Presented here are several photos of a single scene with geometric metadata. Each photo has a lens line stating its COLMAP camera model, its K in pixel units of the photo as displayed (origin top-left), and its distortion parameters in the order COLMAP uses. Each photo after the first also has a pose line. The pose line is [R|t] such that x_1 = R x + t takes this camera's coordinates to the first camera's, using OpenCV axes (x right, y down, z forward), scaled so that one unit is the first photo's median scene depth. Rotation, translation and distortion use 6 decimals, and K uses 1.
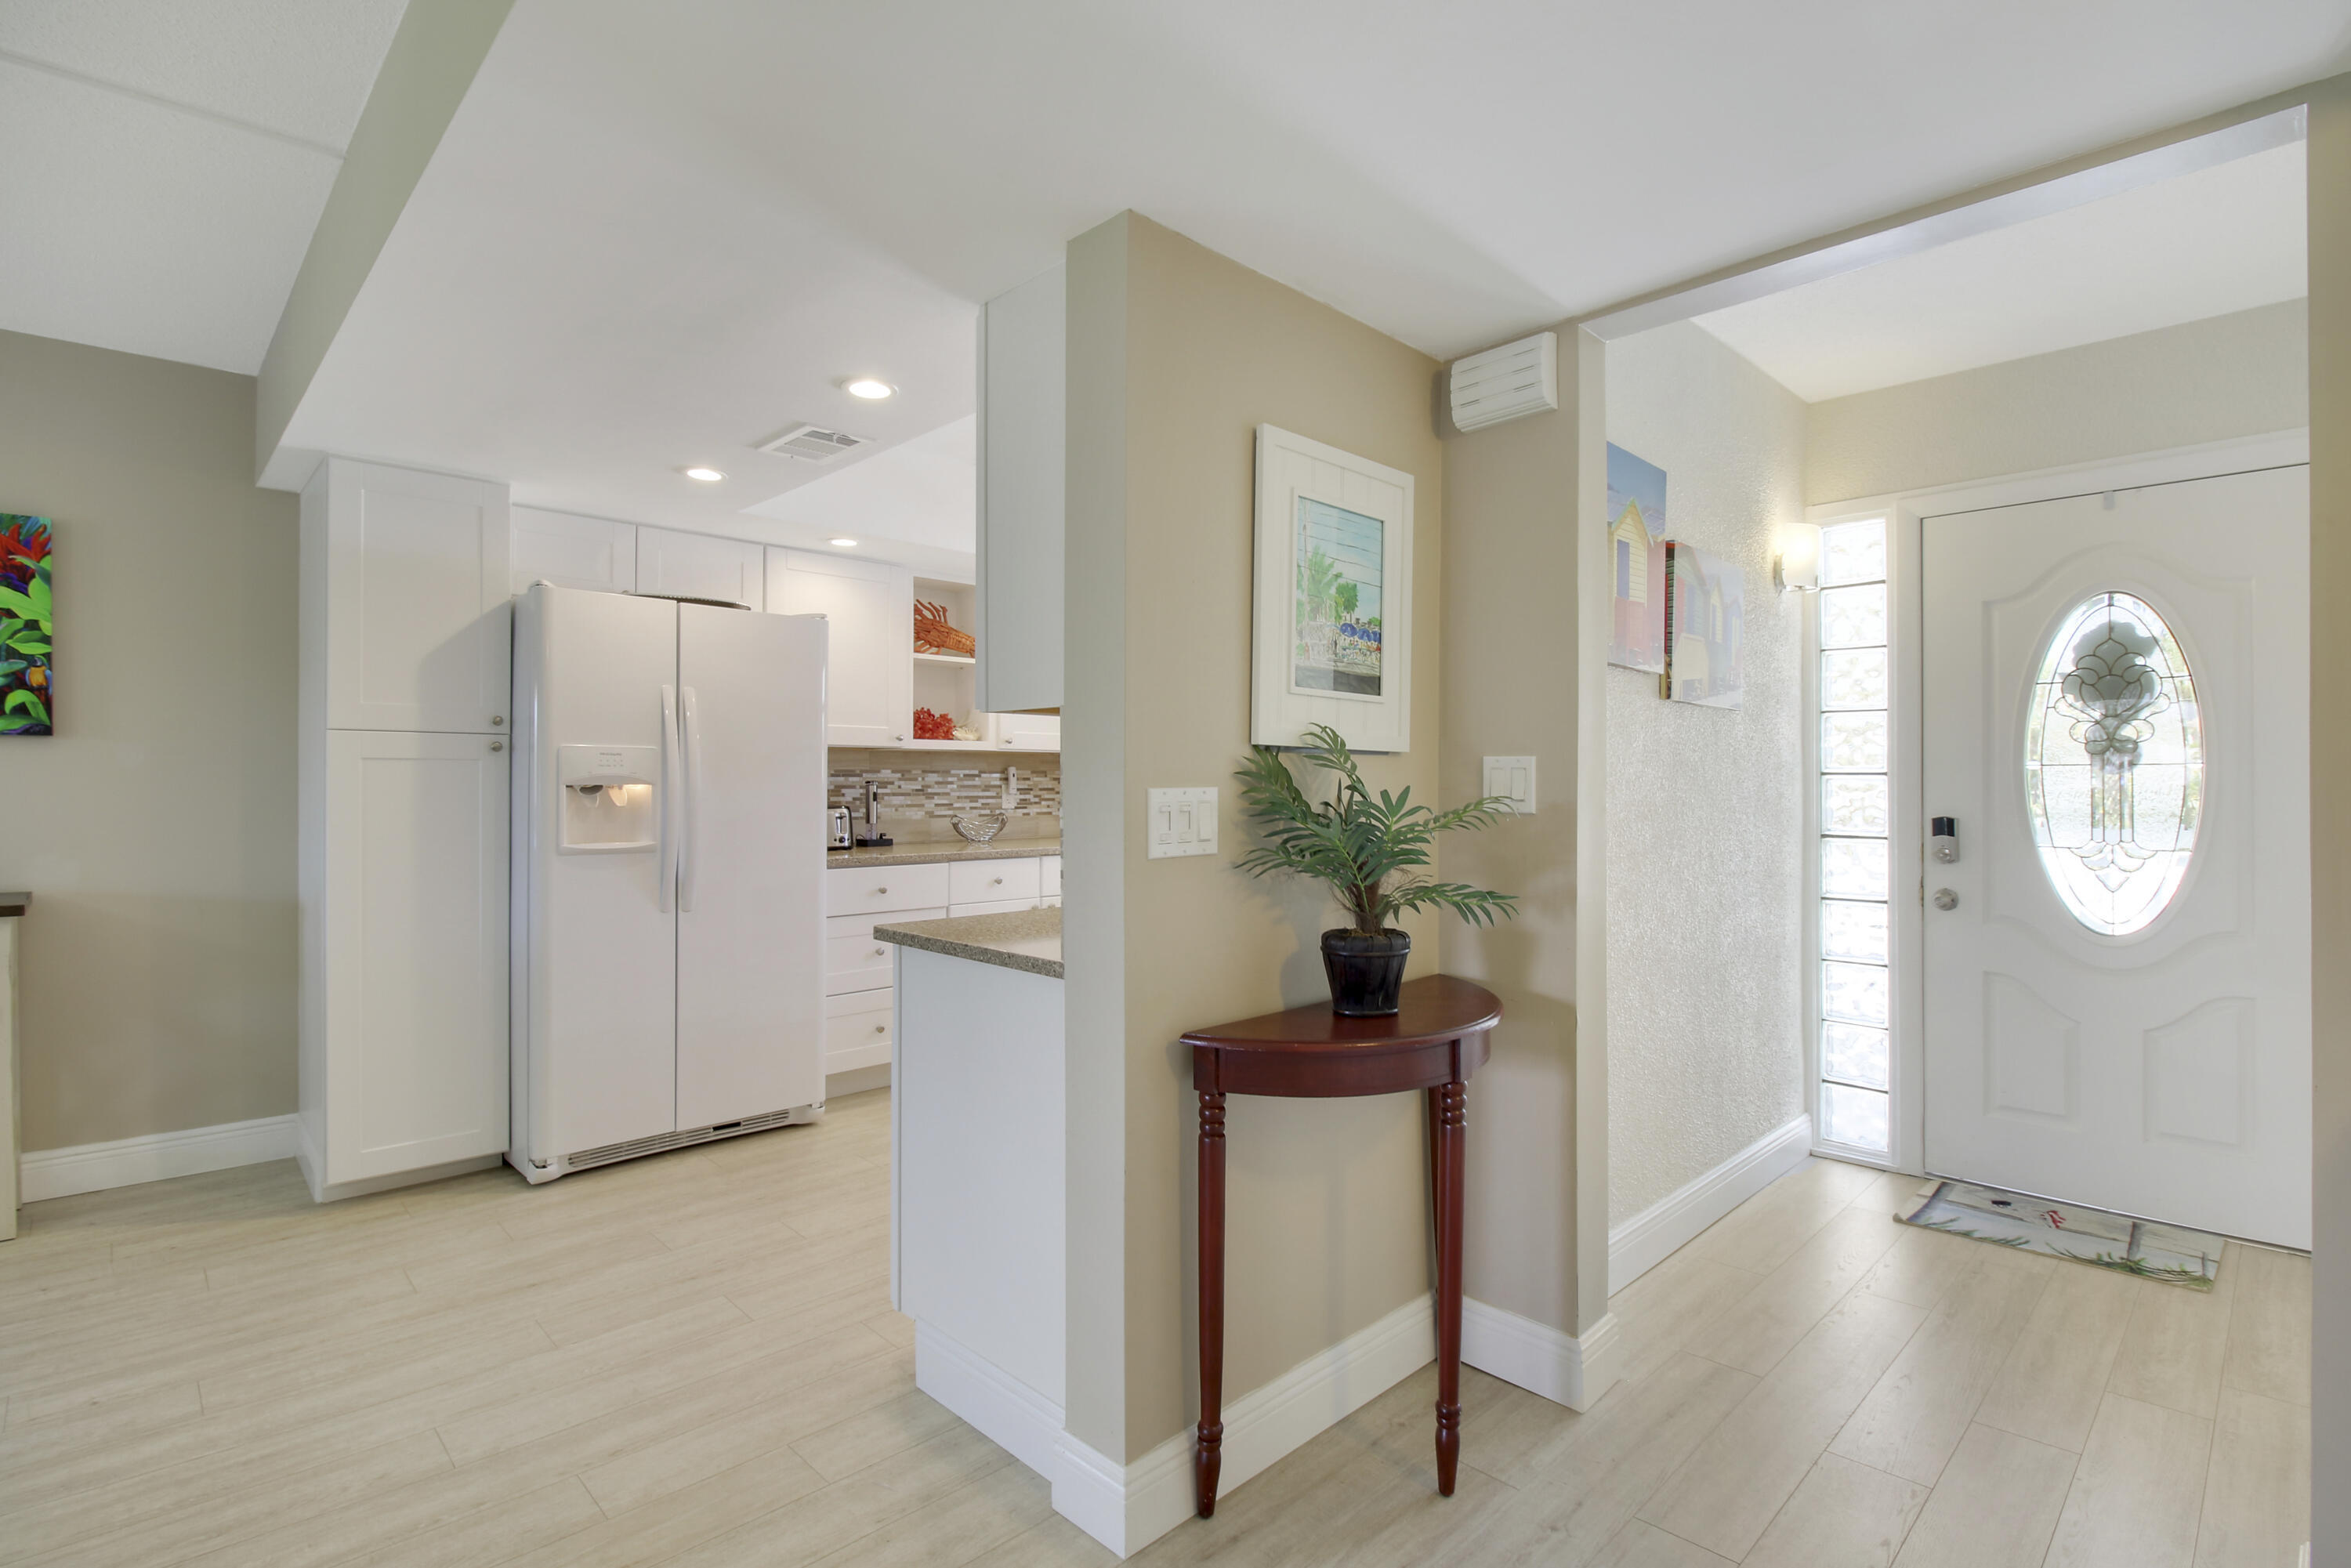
lens RADIAL K [[1148.3, 0, 1189.8], [0, 1148.3, 771.9], [0, 0, 1]] dist [-0.009895, -0.006776]
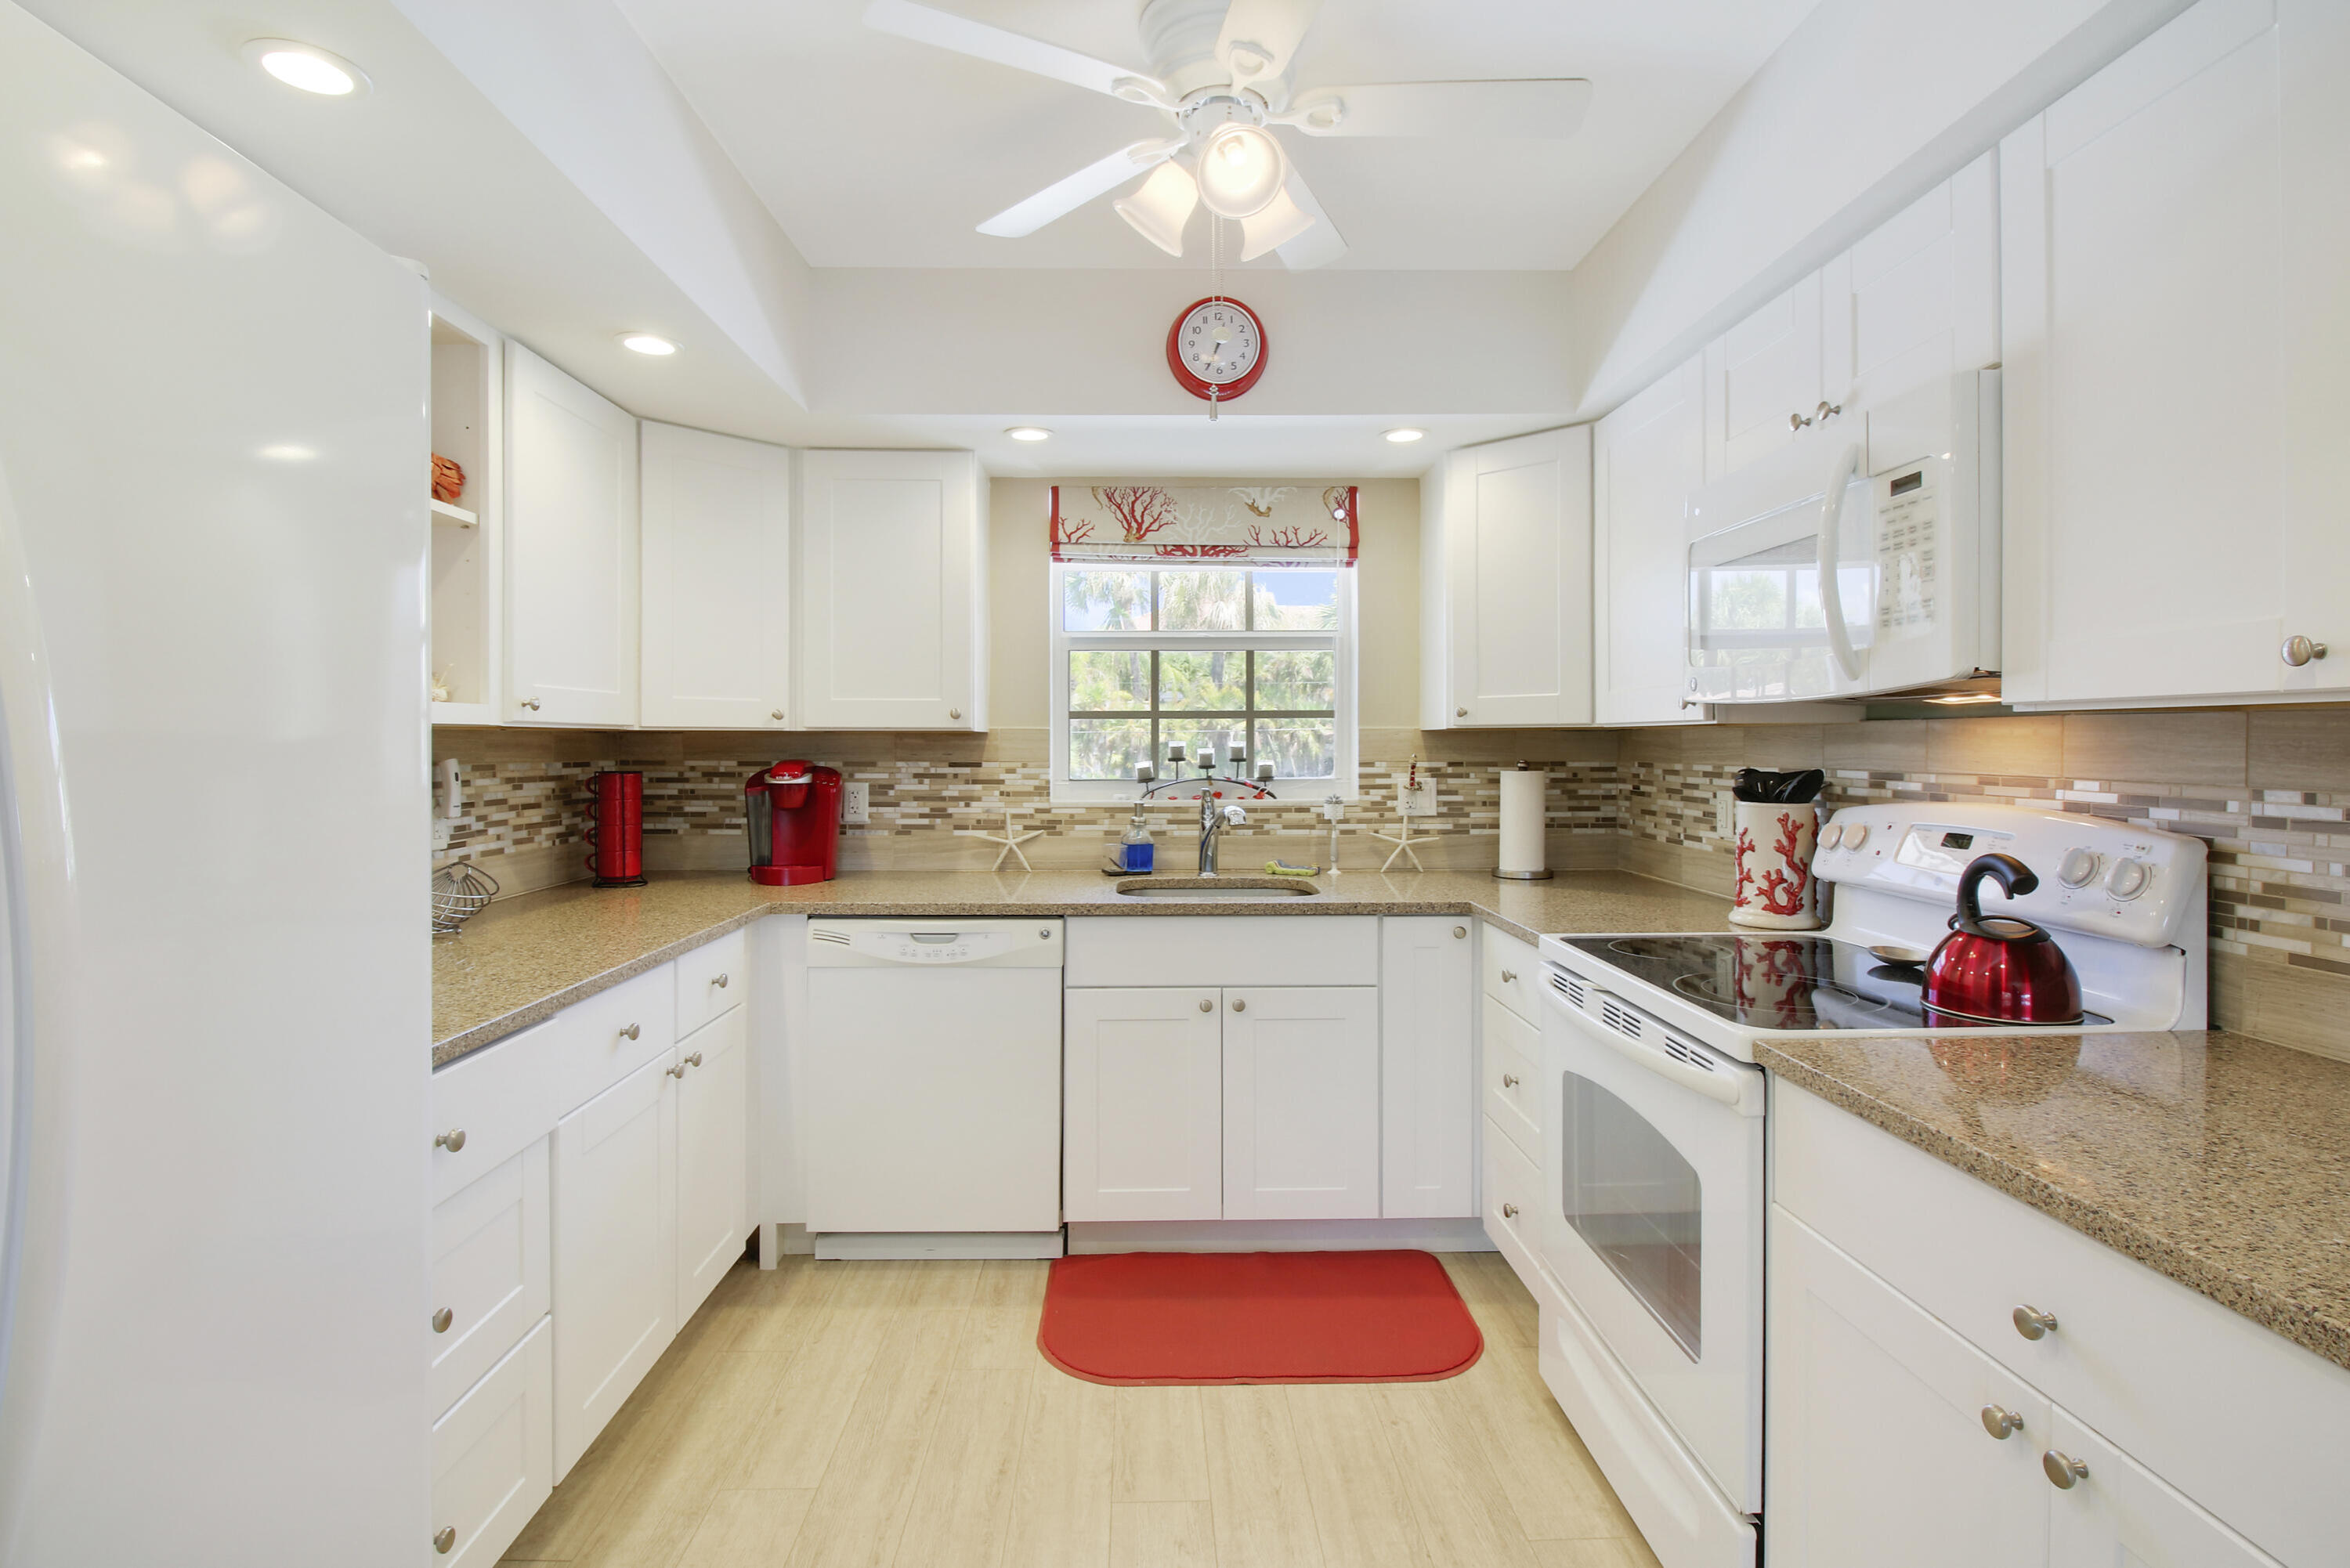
lens RADIAL K [[1112.5, 0, 1174.1], [0, 1112.5, 736.7], [0, 0, 1]] dist [0.002049, -0.012187]
pose [[0.665540, -0.001796, 0.746360, -0.459995], [0.000122, 0.999997, 0.002298, -0.021322], [-0.746362, -0.001438, 0.665538, 0.768089]]
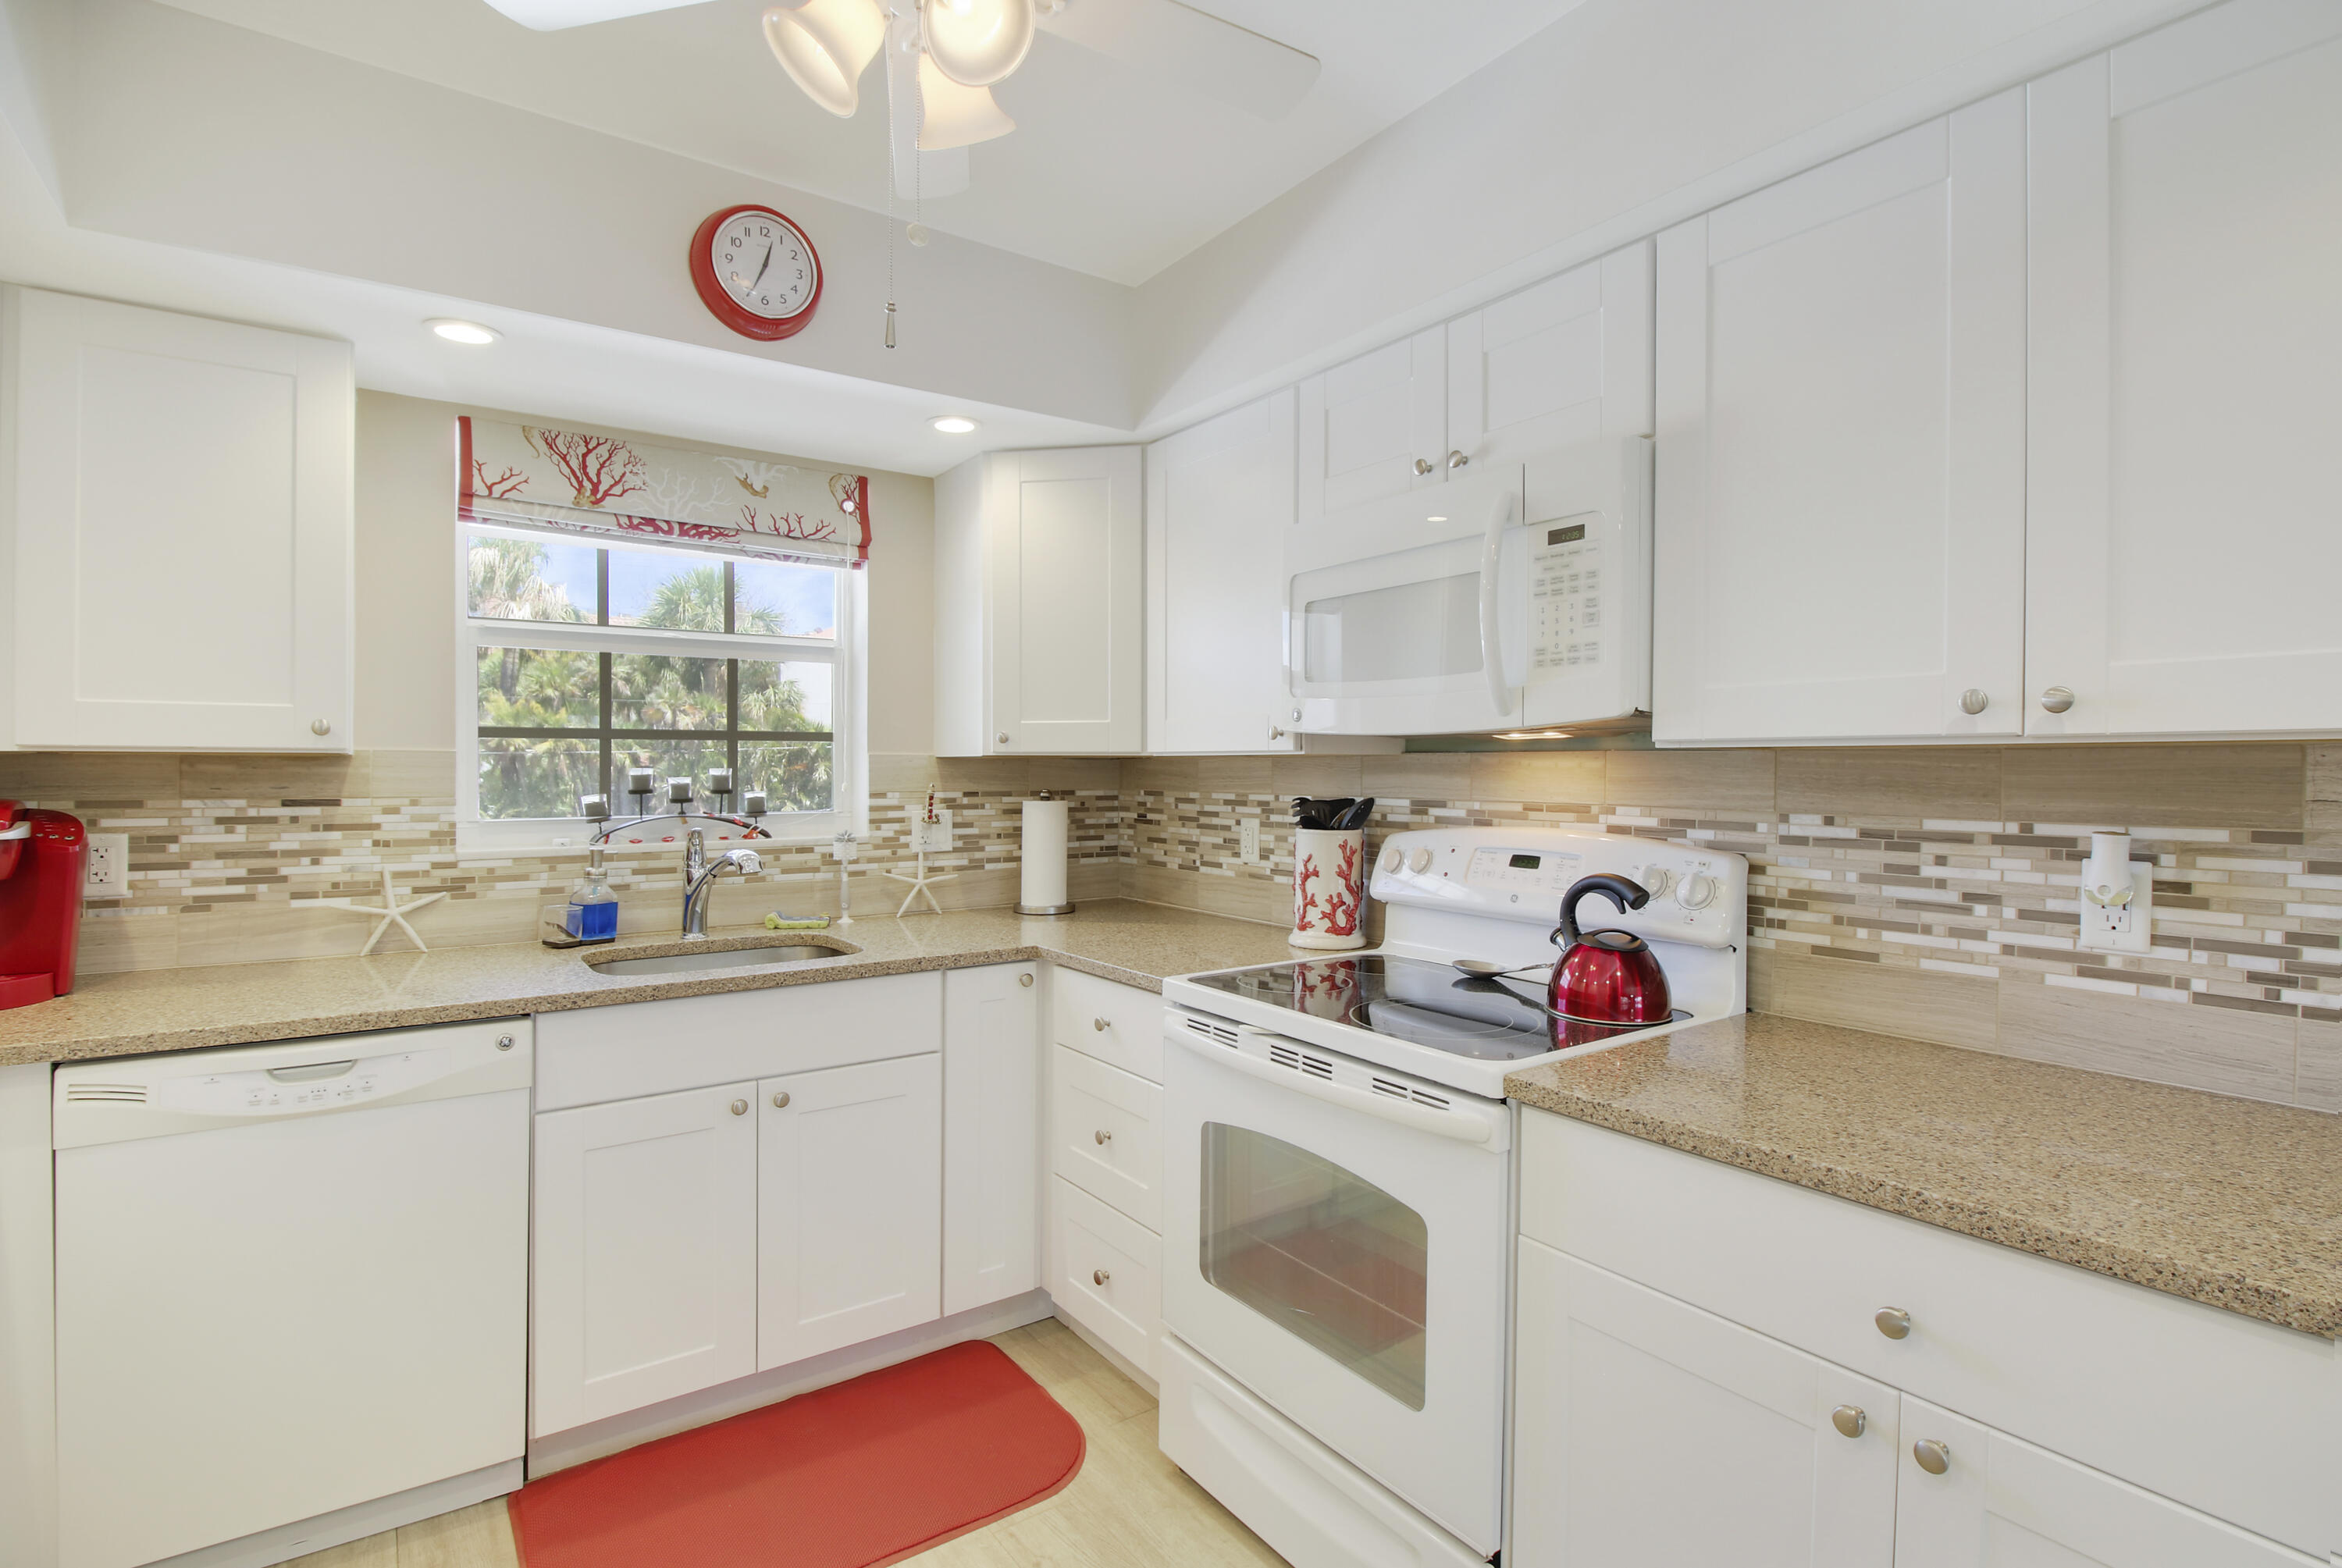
lens RADIAL K [[1108.7, 0, 1130.1], [0, 1108.7, 762.8], [0, 0, 1]] dist [0.002049, -0.012187]
pose [[0.154042, -0.002460, 0.988061, -0.432366], [-0.006503, 0.999973, 0.003503, -0.023921], [-0.988043, -0.006965, 0.154022, 0.964621]]
